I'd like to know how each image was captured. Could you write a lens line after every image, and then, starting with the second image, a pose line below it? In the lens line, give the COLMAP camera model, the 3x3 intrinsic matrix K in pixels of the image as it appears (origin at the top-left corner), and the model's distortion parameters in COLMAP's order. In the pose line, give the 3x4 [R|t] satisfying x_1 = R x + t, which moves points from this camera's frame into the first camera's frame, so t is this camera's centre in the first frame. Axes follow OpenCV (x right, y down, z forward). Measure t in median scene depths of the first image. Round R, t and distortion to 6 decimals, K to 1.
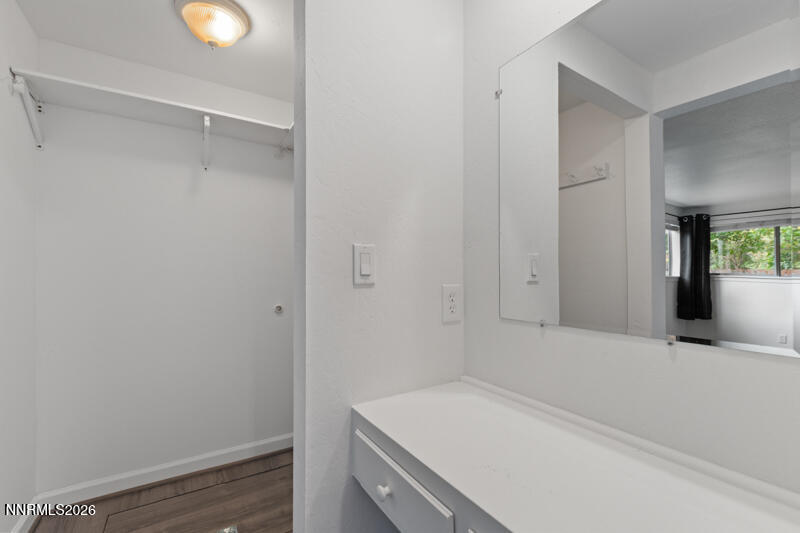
lens RADIAL K [[349.0, 0, 398.7], [0, 349.0, 269.7], [0, 0, 1]] dist [0.002923, -0.001255]
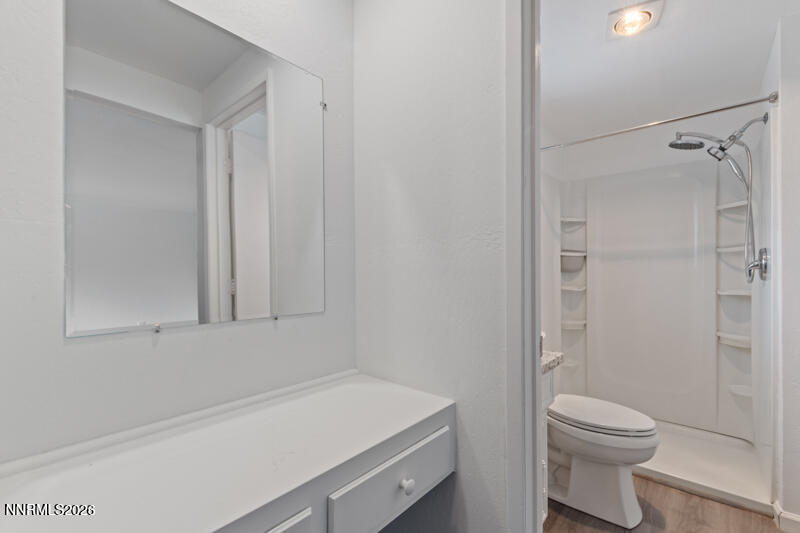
lens RADIAL K [[349.0, 0, 398.5], [0, 349.0, 269.7], [0, 0, 1]] dist [0.002923, -0.001255]
pose [[-0.289585, -0.004773, 0.957140, -0.697871], [-0.016330, 0.999867, 0.000045, -0.009437], [-0.957013, -0.015617, -0.289625, 0.810026]]
